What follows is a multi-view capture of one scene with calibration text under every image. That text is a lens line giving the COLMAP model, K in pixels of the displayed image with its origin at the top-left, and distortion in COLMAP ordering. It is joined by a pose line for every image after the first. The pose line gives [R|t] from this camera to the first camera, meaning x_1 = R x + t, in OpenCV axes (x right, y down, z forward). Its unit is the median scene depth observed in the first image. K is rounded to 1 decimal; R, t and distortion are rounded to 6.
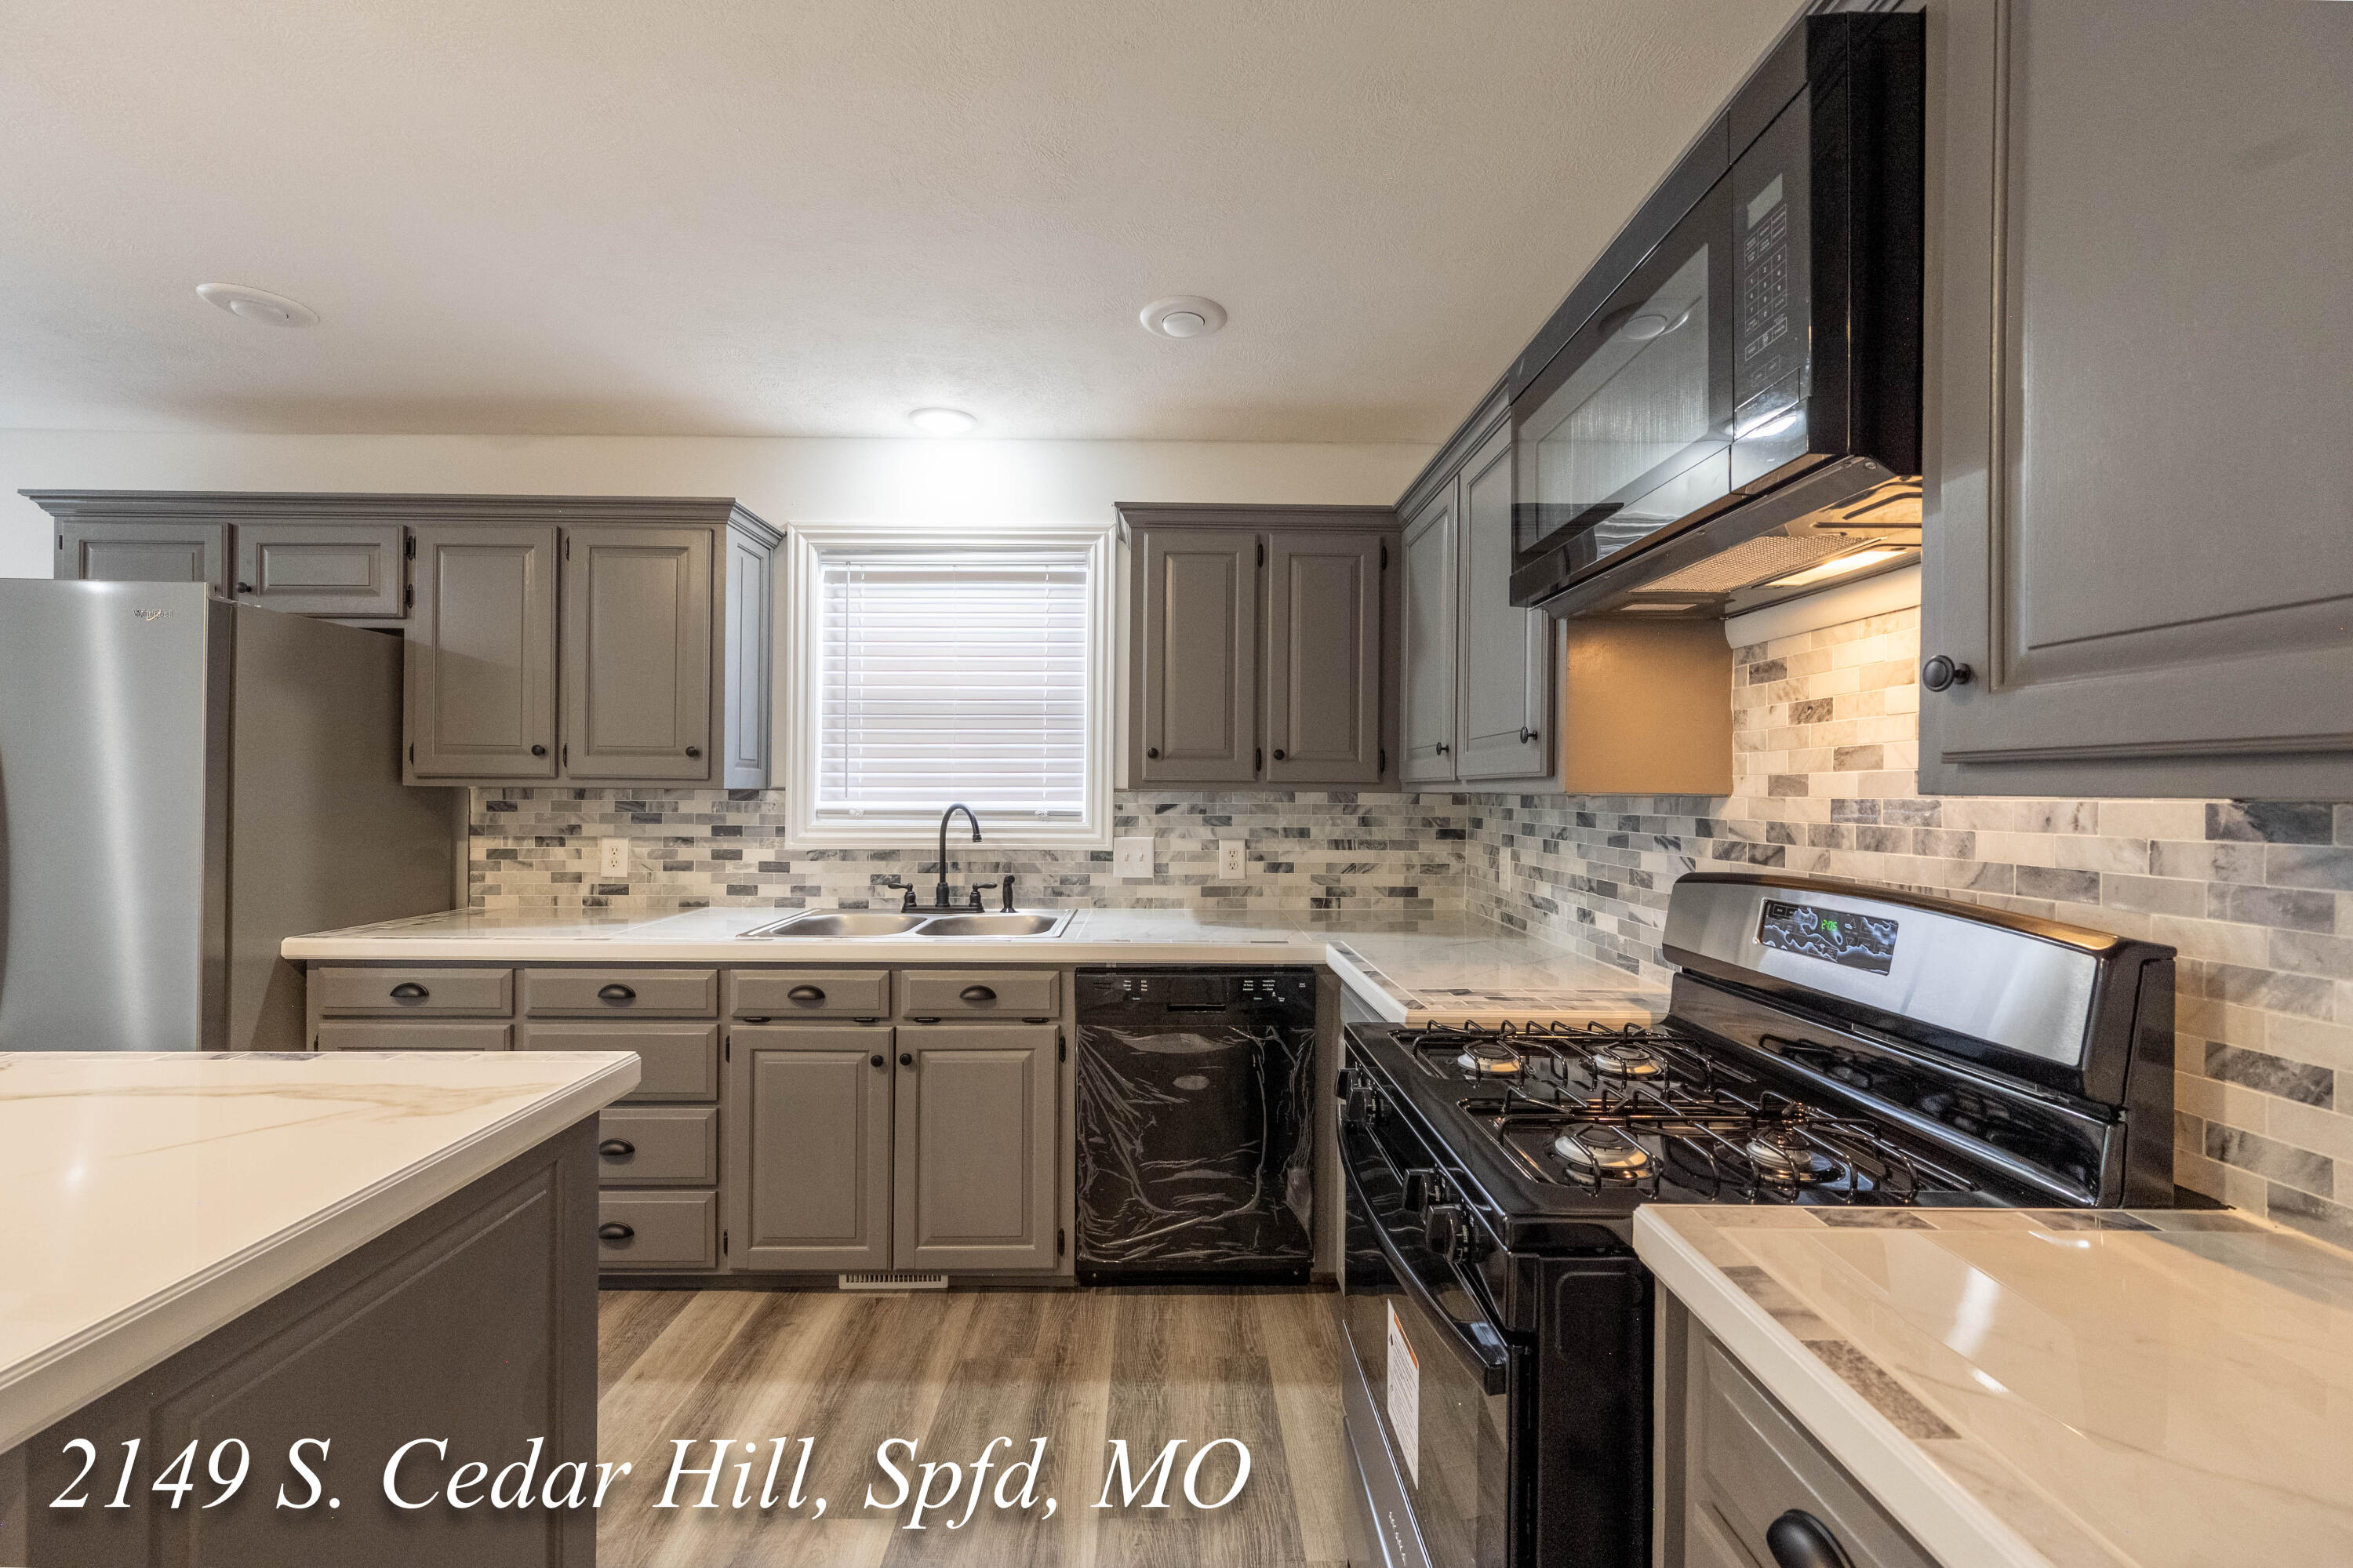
lens RADIAL K [[952.8, 0, 1188.2], [0, 952.8, 790.0], [0, 0, 1]] dist [-0.000214, 0.000098]
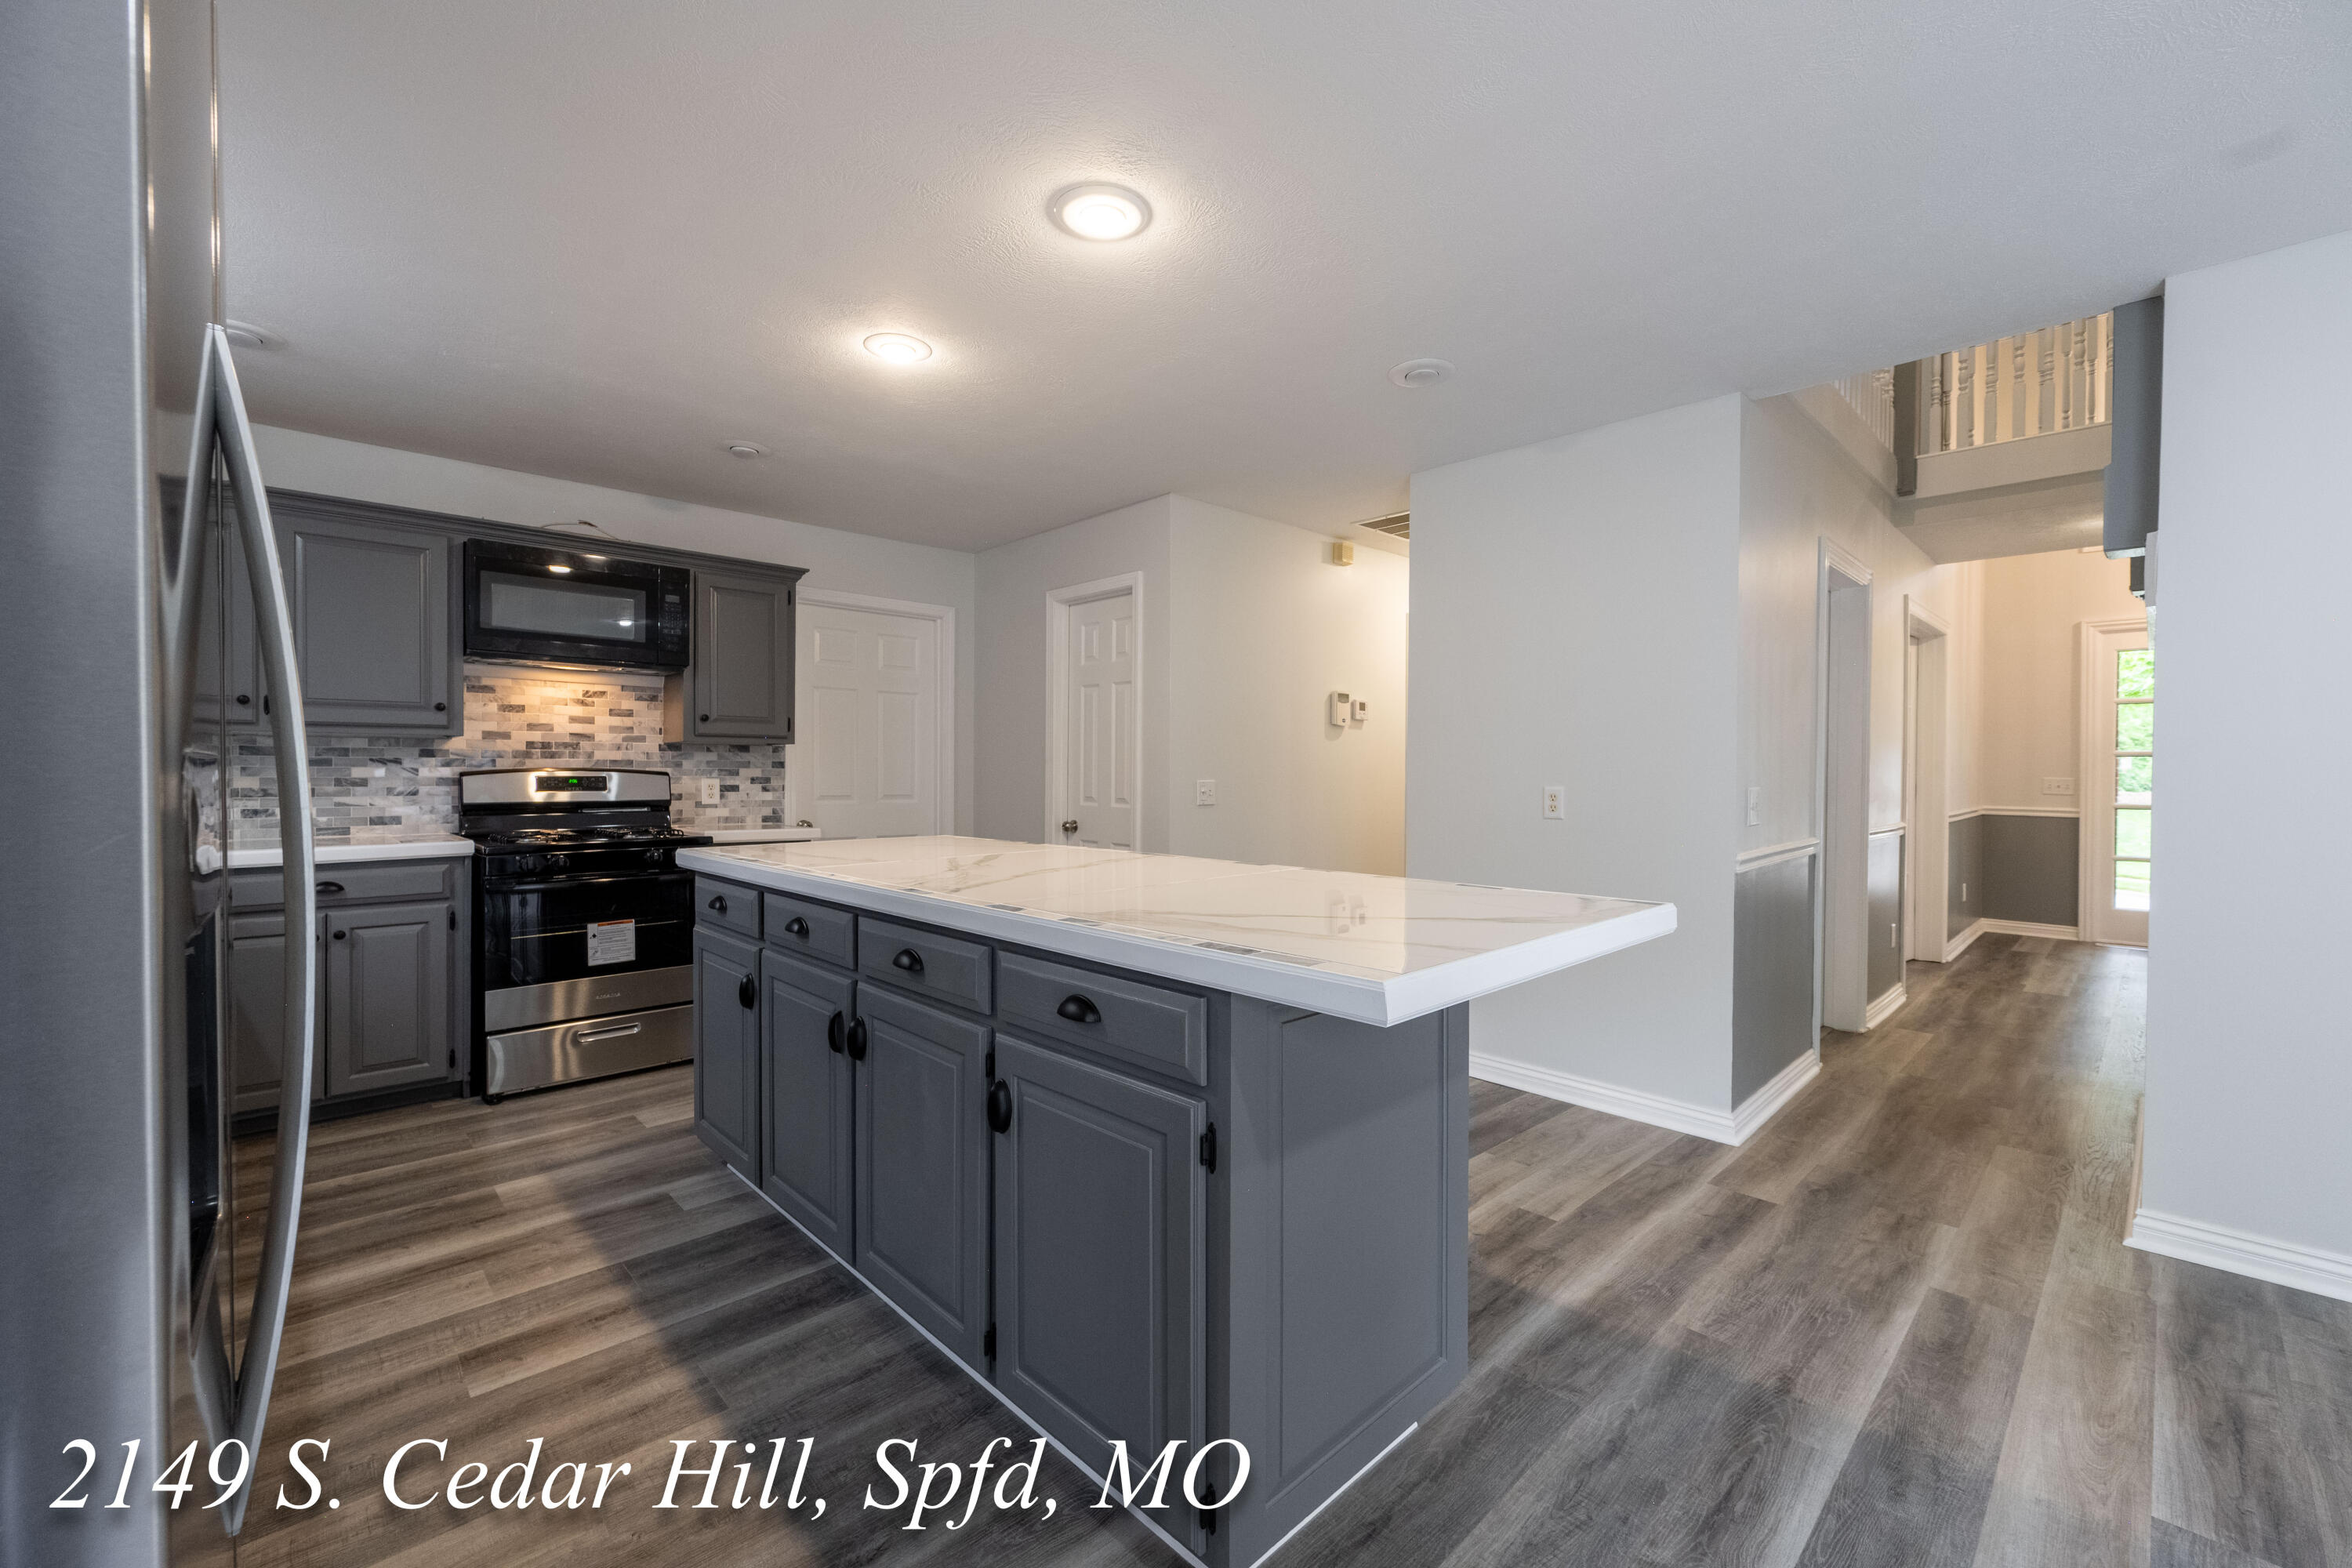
lens RADIAL K [[943.7, 0, 1176.0], [0, 943.7, 784.0], [0, 0, 1]] dist [-0.000656, -0.000107]
pose [[-0.671279, -0.020588, 0.740919, -1.419185], [-0.010471, 0.999778, 0.018294, 0.034552], [-0.741131, 0.004522, -0.671345, 0.766041]]
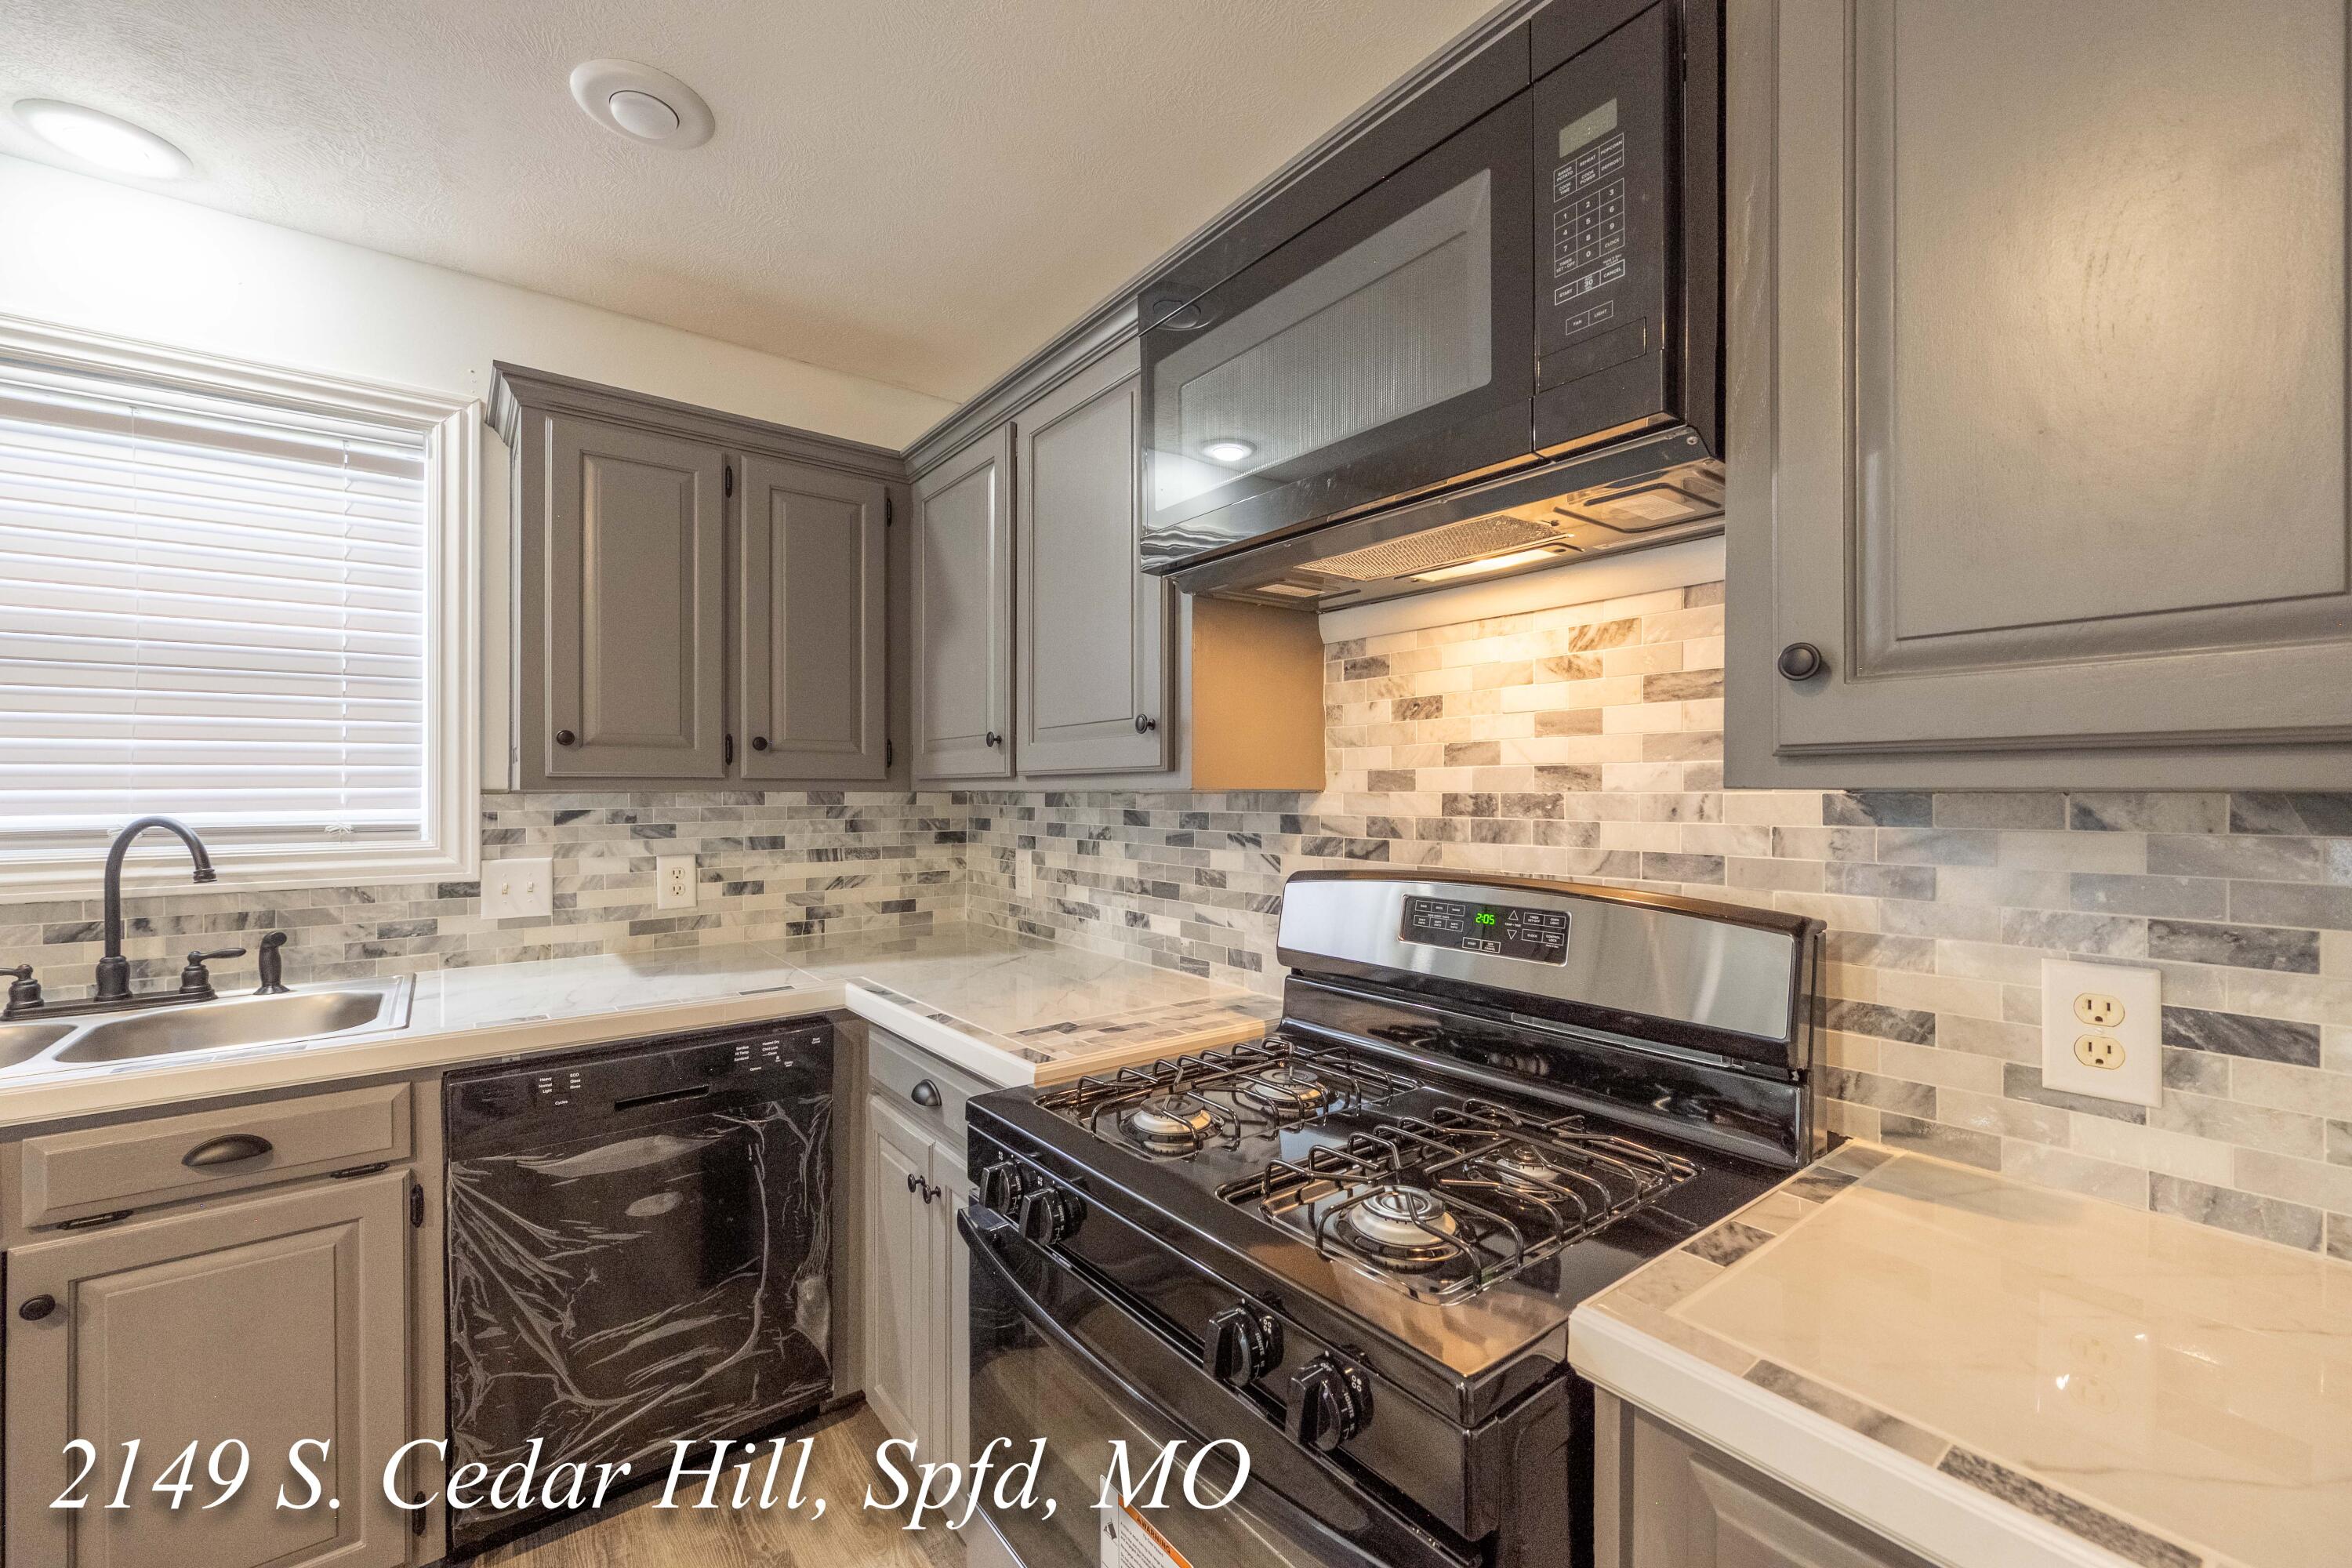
lens RADIAL K [[940.3, 0, 1182.9], [0, 940.3, 789.7], [0, 0, 1]] dist [0.000018, -0.000273]
pose [[0.804542, -0.008247, 0.593839, -0.082632], [0.007035, 0.999966, 0.004355, -0.000527], [-0.593855, 0.000674, 0.804572, 0.183710]]
